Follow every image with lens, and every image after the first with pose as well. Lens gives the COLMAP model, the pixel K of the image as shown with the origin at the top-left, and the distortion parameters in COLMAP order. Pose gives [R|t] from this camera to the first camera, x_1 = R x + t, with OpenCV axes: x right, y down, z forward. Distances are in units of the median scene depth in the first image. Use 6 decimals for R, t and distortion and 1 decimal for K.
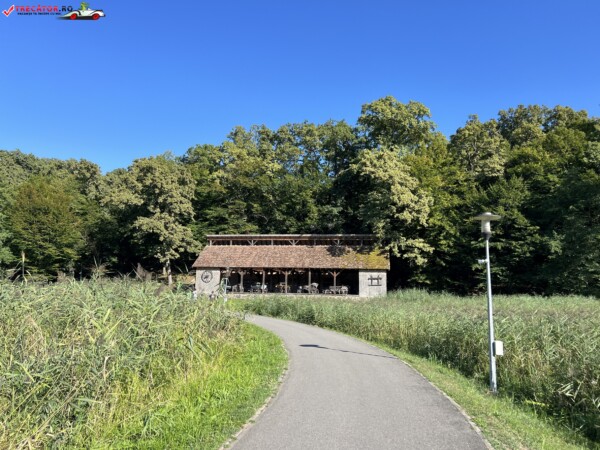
lens RADIAL K [[449.2, 0, 300.0], [0, 449.2, 225.0], [0, 0, 1]] dist [0.009502, -0.004275]
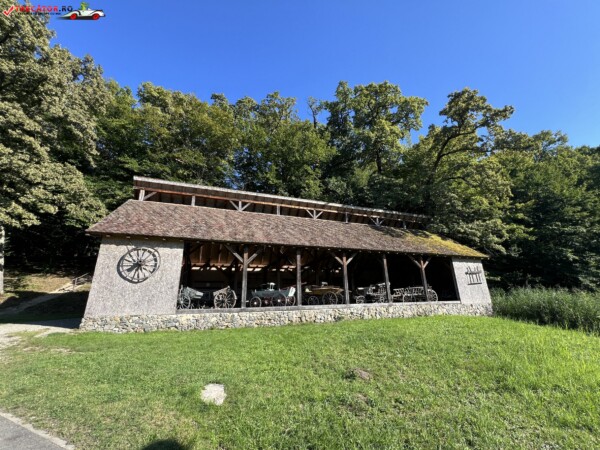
lens RADIAL K [[238.9, 0, 300.0], [0, 238.9, 225.0], [0, 0, 1]] dist [-0.002052, -0.000230]
pose [[0.852104, 0.119684, 0.509504, -0.196175], [-0.040914, 0.985756, -0.163132, 0.108807], [-0.521770, 0.118159, 0.844863, 0.772103]]
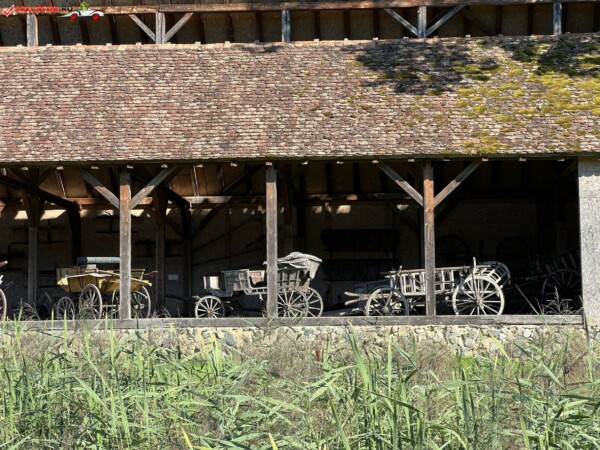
lens RADIAL K [[1337.5, 0, 322.4], [0, 1337.5, 224.0], [0, 0, 1]] dist [0.190651, 0.196644]
pose [[0.991380, -0.024790, 0.128651, -0.021525], [0.014756, 0.996815, 0.078370, 0.077156], [-0.130184, -0.075796, 0.988588, 0.493034]]
